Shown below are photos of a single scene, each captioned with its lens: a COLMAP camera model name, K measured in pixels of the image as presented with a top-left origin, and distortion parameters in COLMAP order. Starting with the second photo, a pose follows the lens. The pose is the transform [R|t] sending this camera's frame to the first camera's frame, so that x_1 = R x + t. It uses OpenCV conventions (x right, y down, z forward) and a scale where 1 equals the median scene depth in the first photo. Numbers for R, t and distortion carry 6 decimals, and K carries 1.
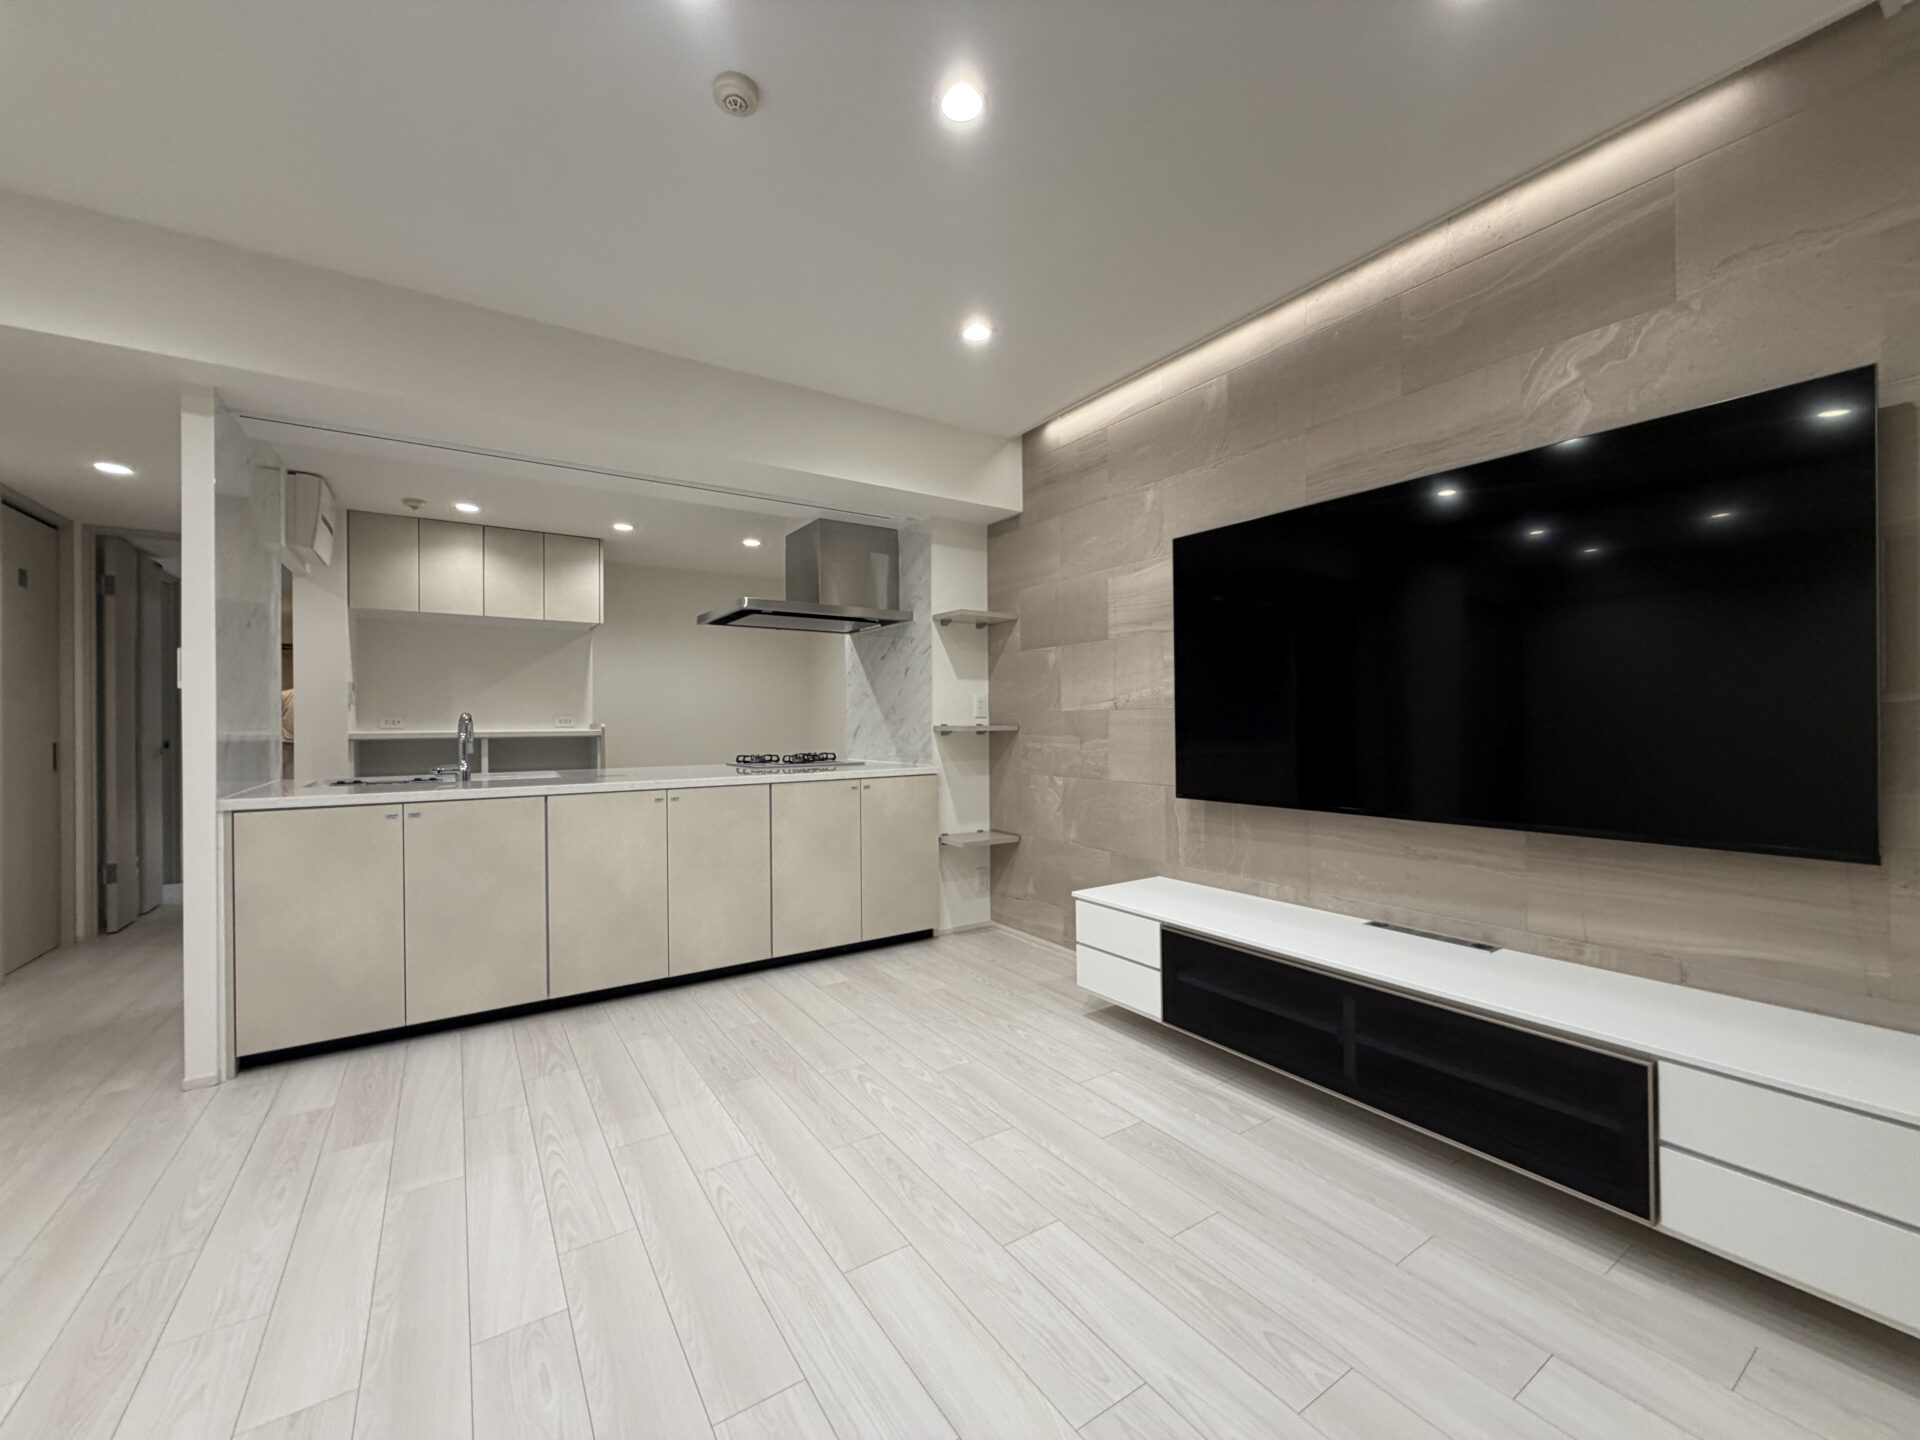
lens RADIAL K [[766.7, 0, 957.6], [0, 766.7, 721.5], [0, 0, 1]] dist [-0.000982, 0.000823]
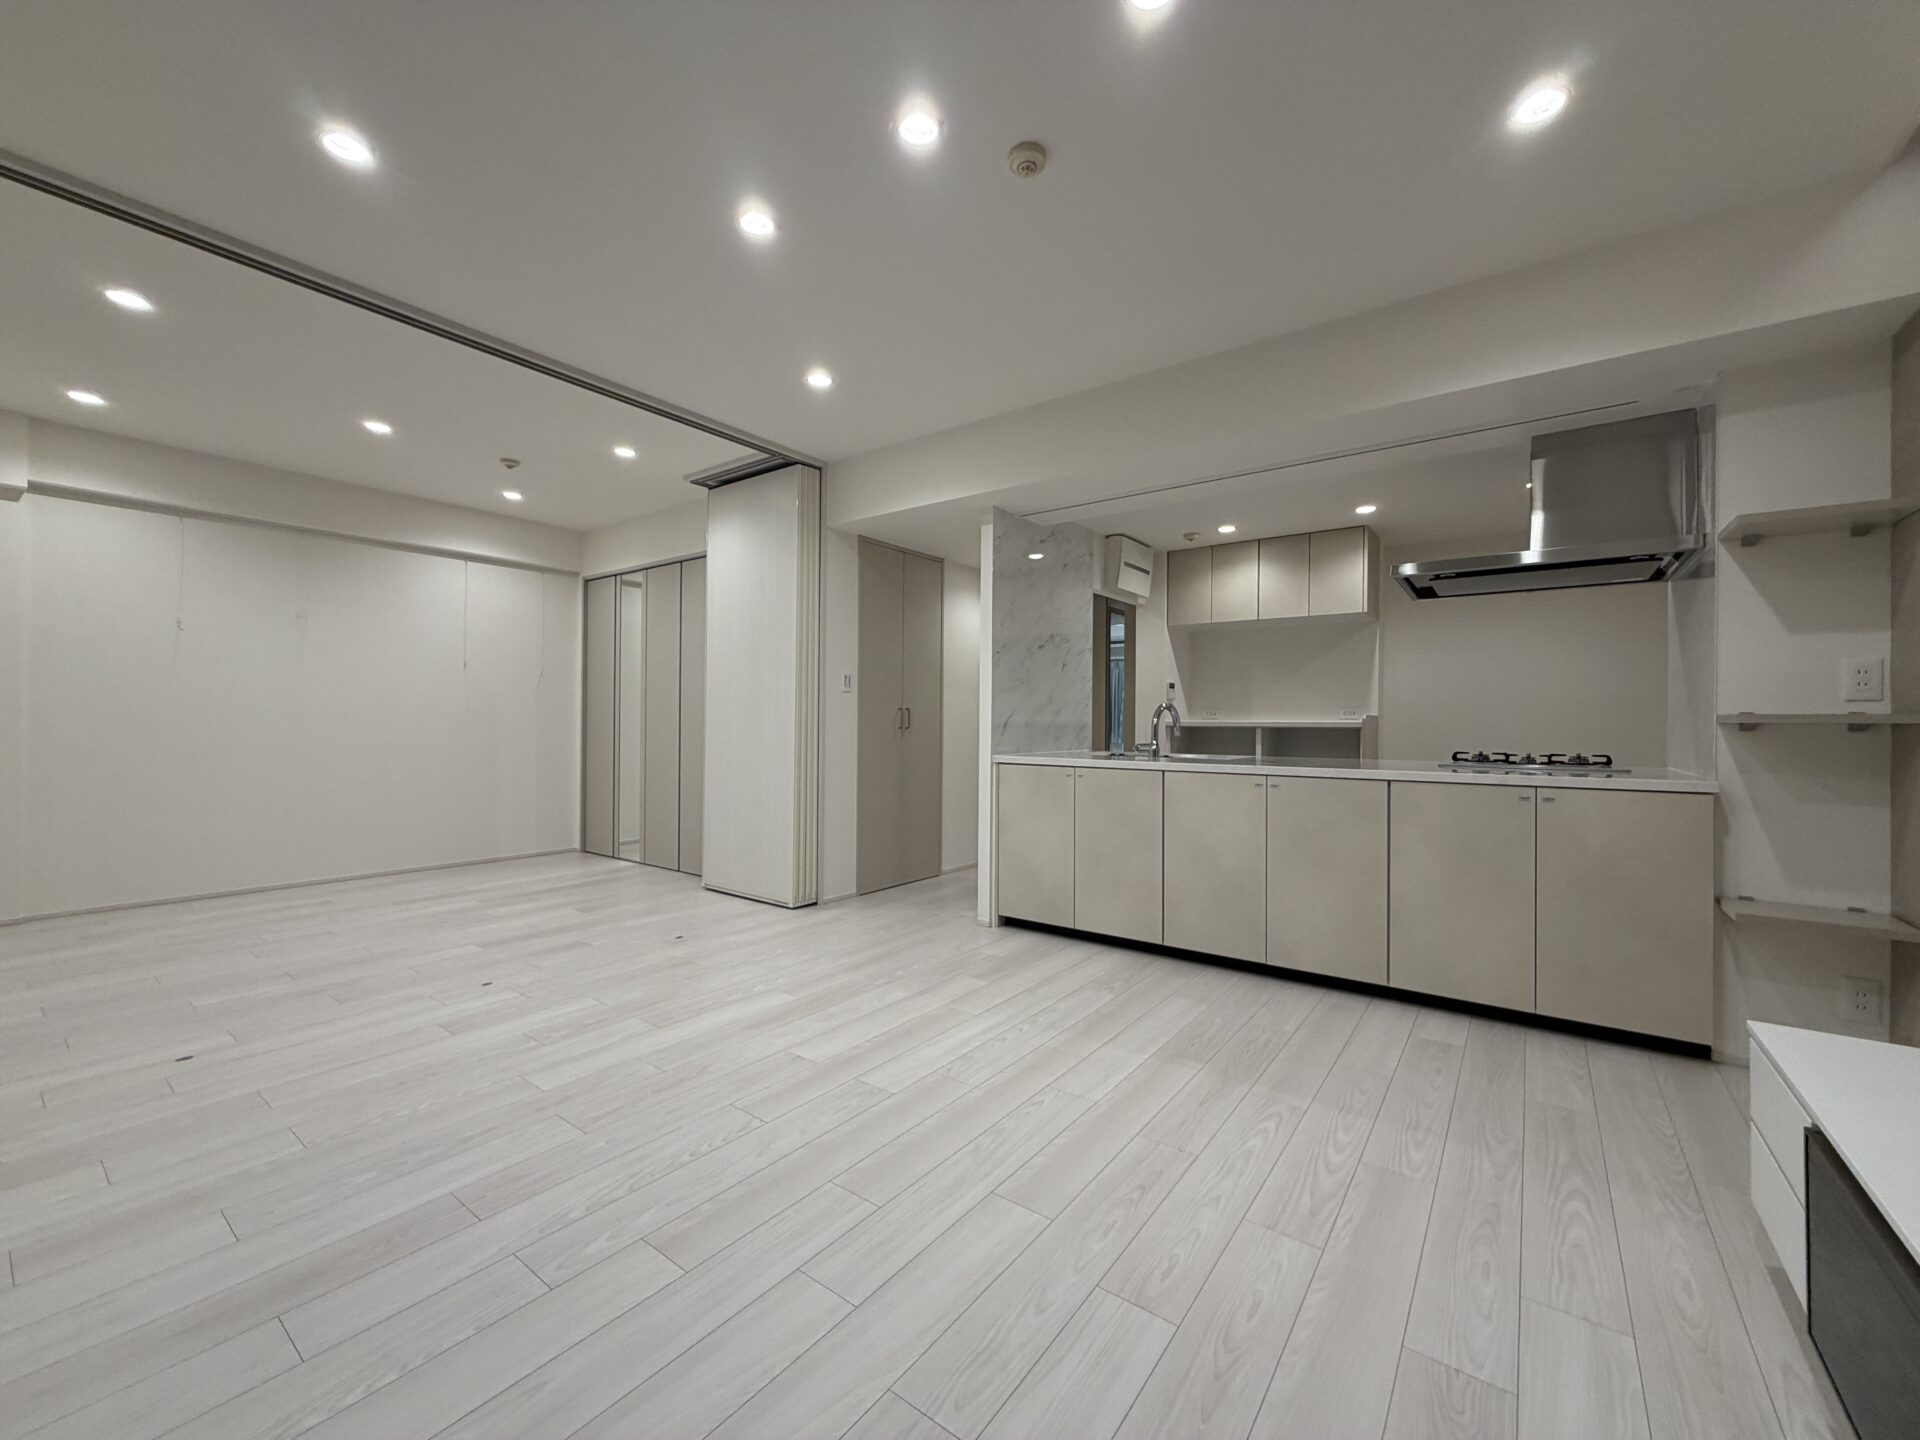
lens RADIAL K [[766.7, 0, 953.3], [0, 766.7, 721.5], [0, 0, 1]] dist [-0.000982, 0.000823]
pose [[0.330382, 0.007124, -0.943821, 0.385342], [-0.007507, 0.999960, 0.004920, 0.014413], [0.943818, 0.005460, 0.330422, 0.253689]]
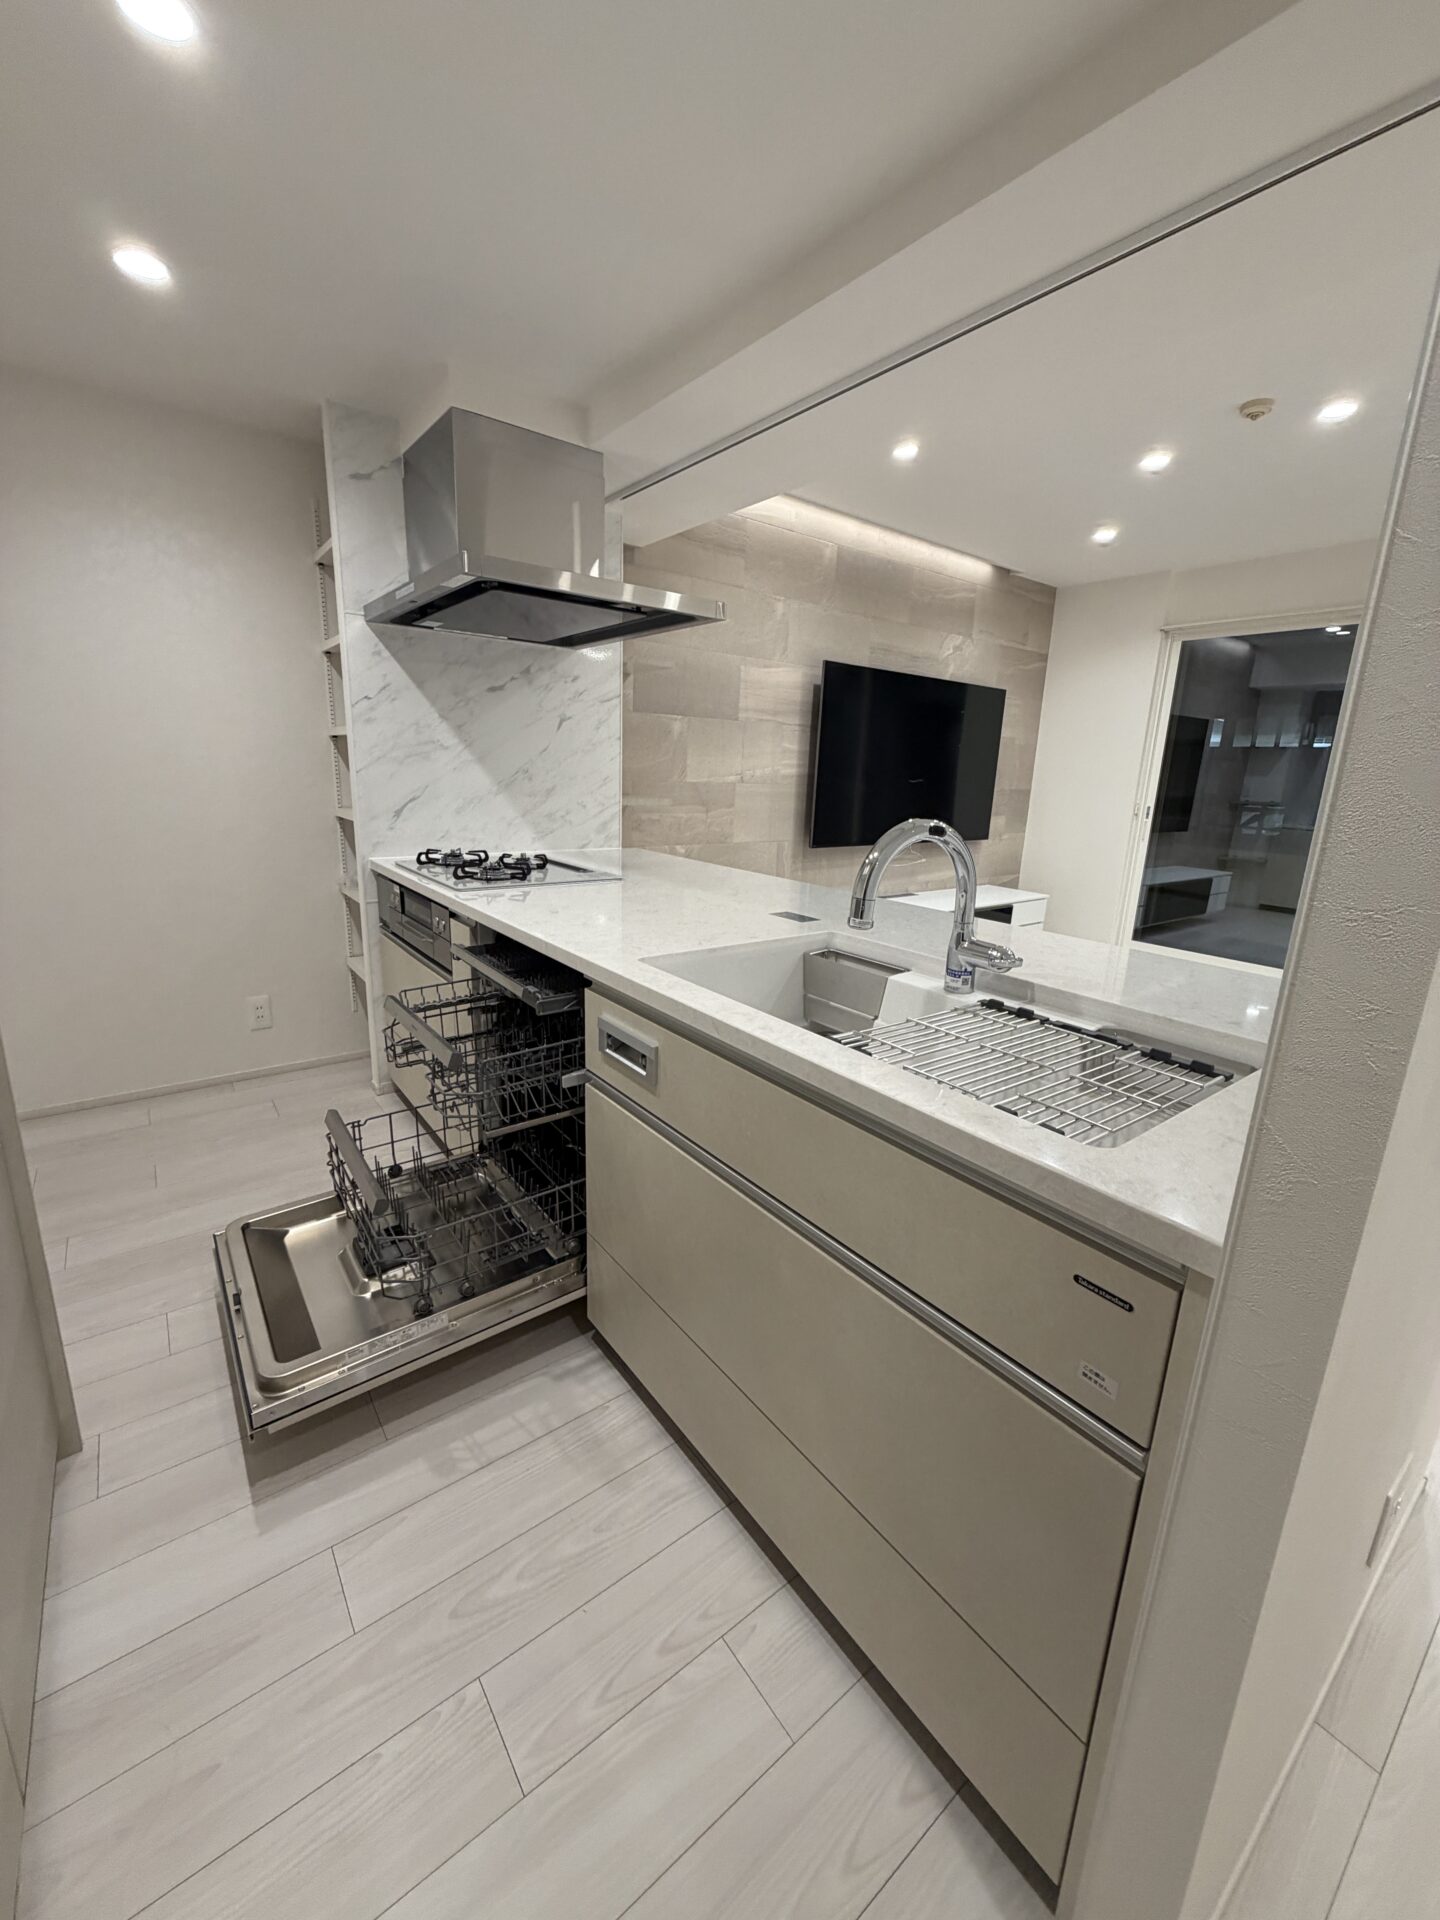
lens RADIAL K [[766.7, 0, 722.5], [0, 766.7, 953.4], [0, 0, 1]] dist [-0.000982, 0.000823]
pose [[-0.071019, -0.231455, 0.970250, -0.978788], [-0.036007, 0.972667, 0.229396, -0.028911], [-0.996825, -0.018645, -0.077412, 1.075350]]
